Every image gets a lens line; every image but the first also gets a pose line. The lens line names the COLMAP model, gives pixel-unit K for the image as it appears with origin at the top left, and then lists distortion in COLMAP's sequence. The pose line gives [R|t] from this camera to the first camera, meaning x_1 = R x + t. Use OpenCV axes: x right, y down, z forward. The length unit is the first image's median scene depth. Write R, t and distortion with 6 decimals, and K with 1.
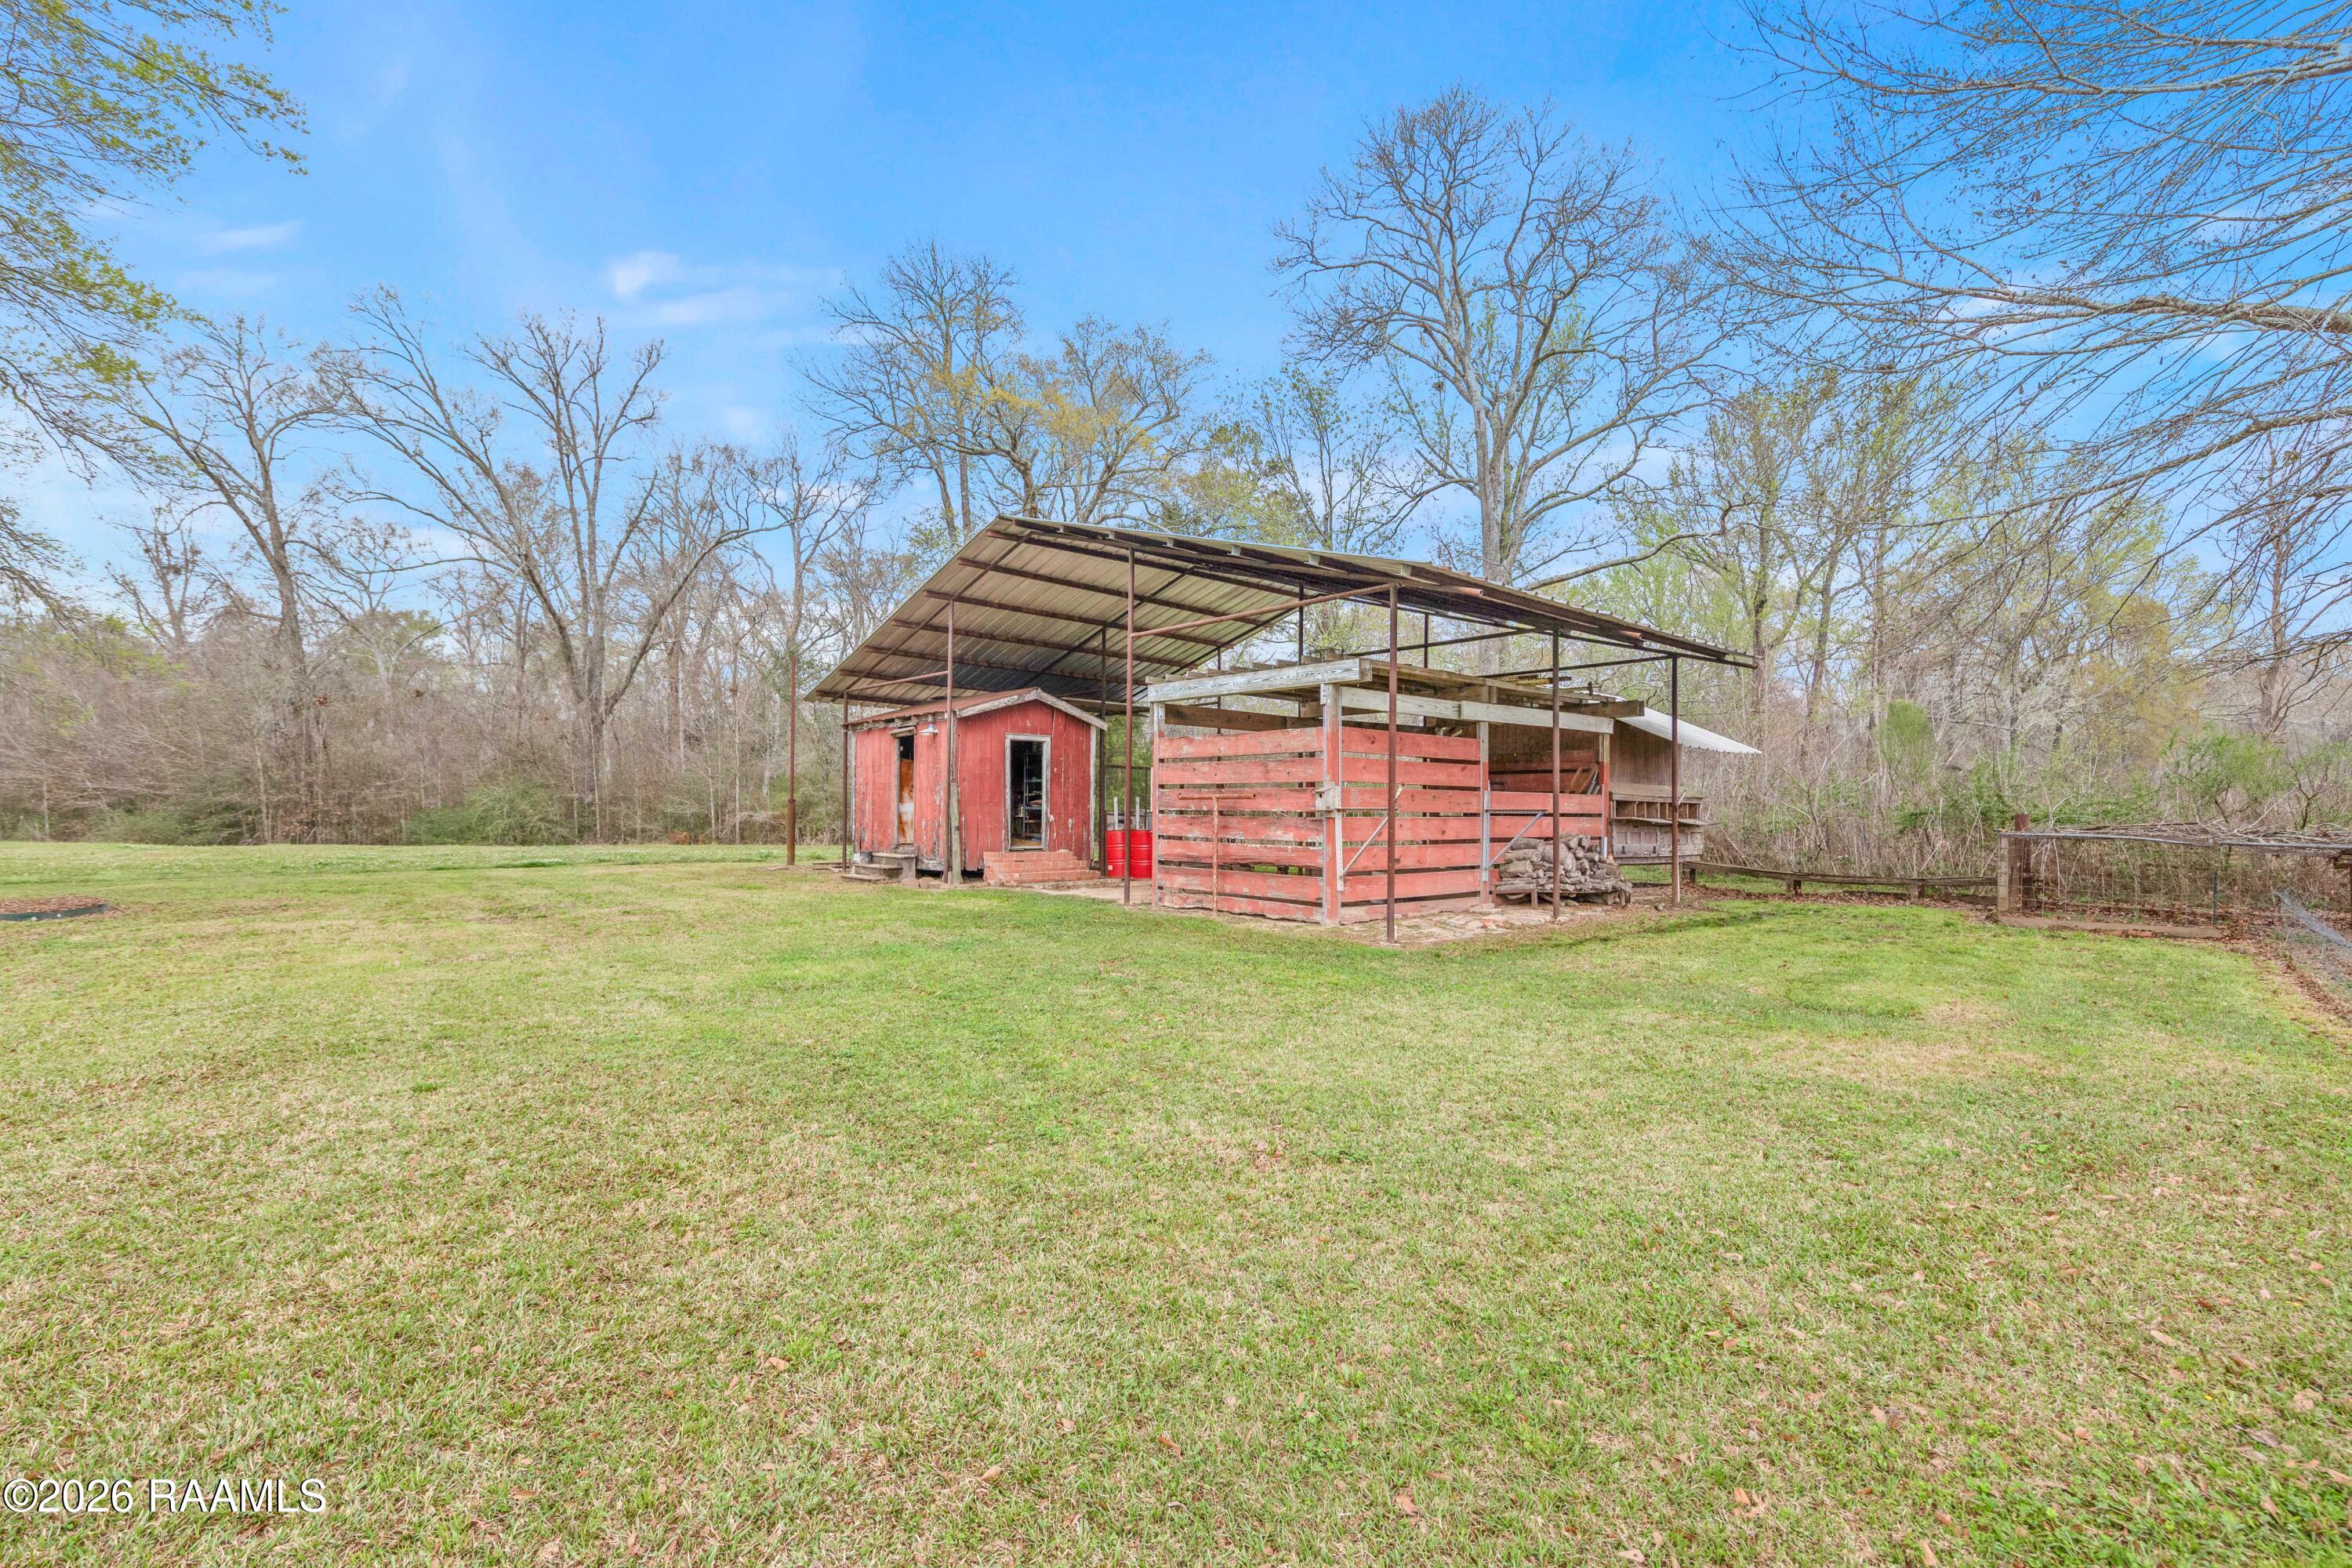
lens RADIAL K [[1044.8, 0, 1176.0], [0, 1044.8, 796.8], [0, 0, 1]] dist [0.017583, -0.000154]
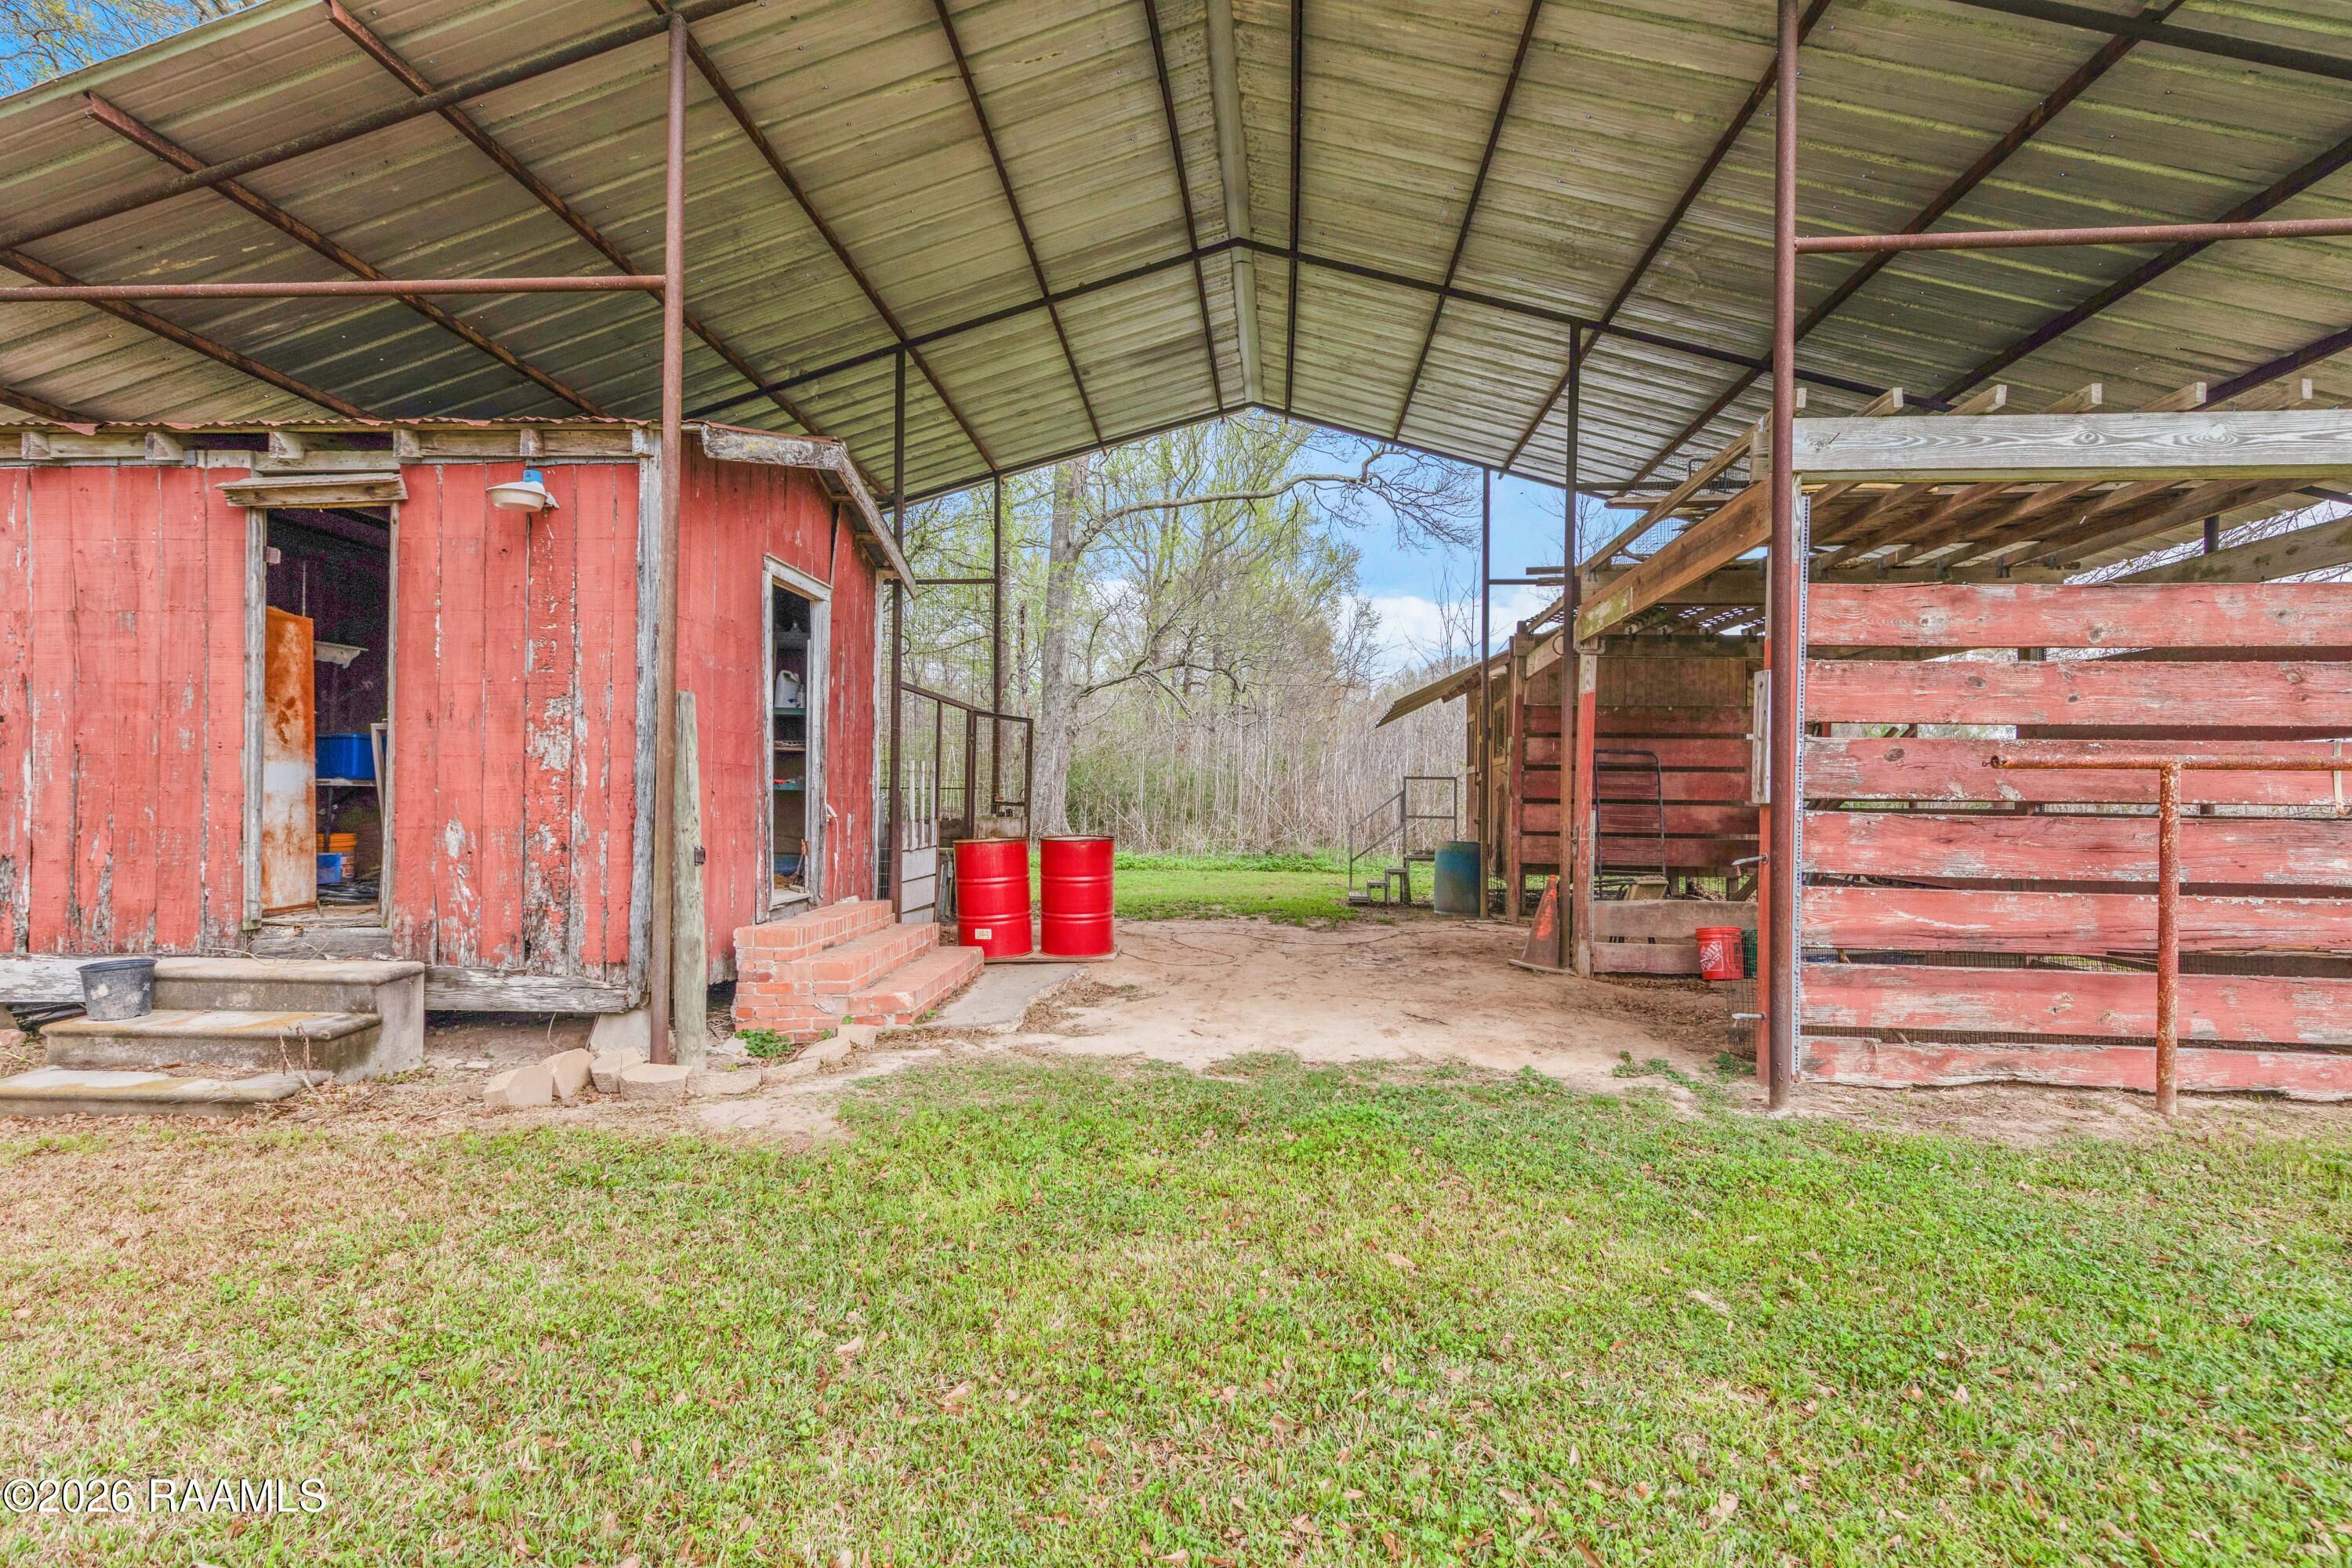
lens RADIAL K [[1044.8, 0, 1176.0], [0, 1044.8, 796.8], [0, 0, 1]] dist [0.017583, -0.000154]
pose [[0.718217, -0.000705, 0.695819, -0.299001], [-0.013404, 0.999800, 0.014849, 0.007543], [-0.695690, -0.019992, 0.718064, 0.676168]]
